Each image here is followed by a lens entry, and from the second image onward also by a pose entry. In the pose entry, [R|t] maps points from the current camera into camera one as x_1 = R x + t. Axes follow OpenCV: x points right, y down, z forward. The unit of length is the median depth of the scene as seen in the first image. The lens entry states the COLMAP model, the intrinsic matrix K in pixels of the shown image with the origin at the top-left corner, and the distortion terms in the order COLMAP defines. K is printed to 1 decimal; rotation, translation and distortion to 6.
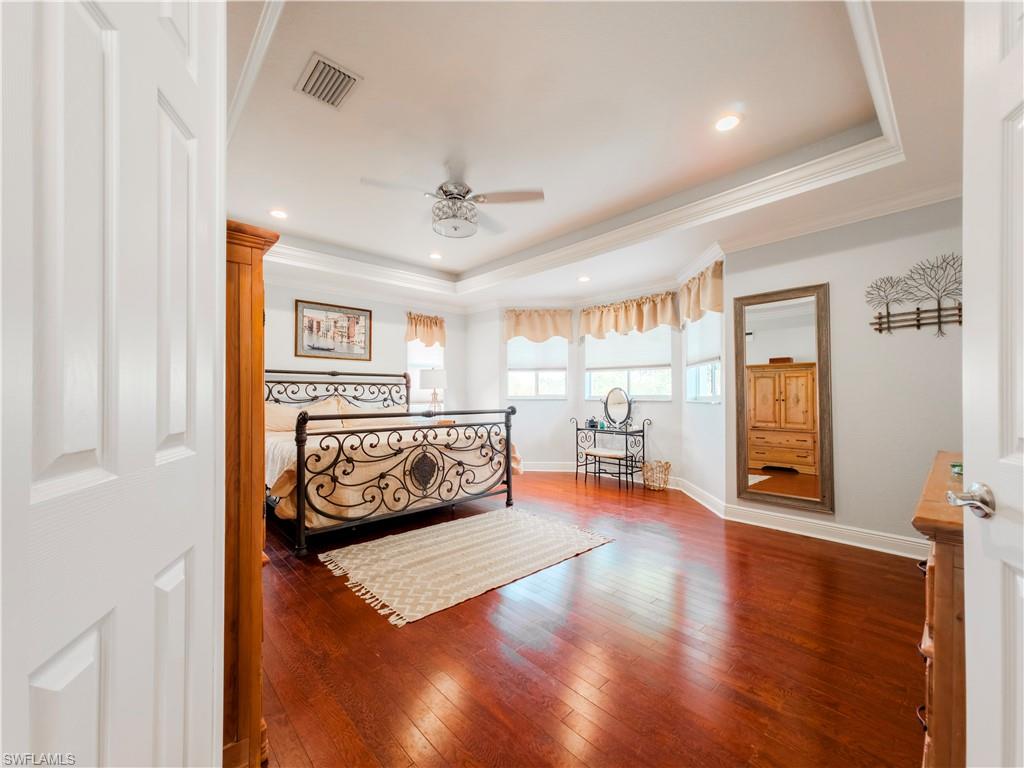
lens RADIAL K [[419.5, 0, 521.0], [0, 419.5, 390.2], [0, 0, 1]] dist [0.007660, -0.000383]
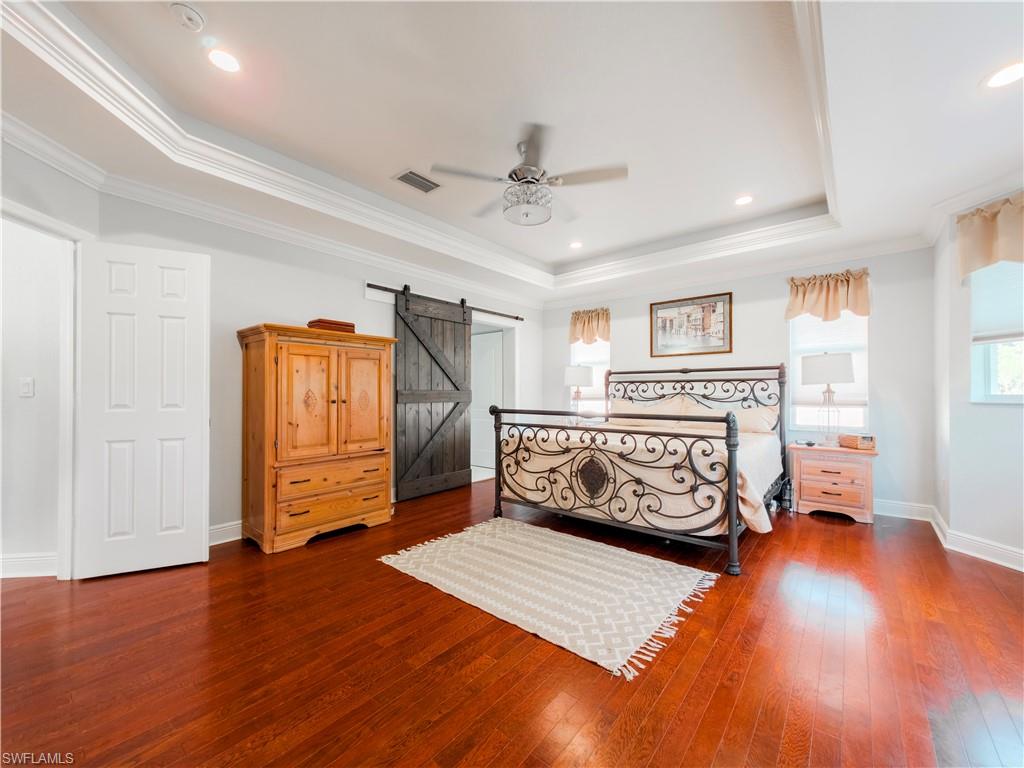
lens RADIAL K [[419.5, 0, 519.1], [0, 419.5, 388.9], [0, 0, 1]] dist [0.007660, -0.000383]
pose [[0.110766, -0.008985, -0.993806, 0.644452], [0.010280, 0.999916, -0.007894, 0.007053], [0.993793, -0.009342, 0.110849, 0.735533]]
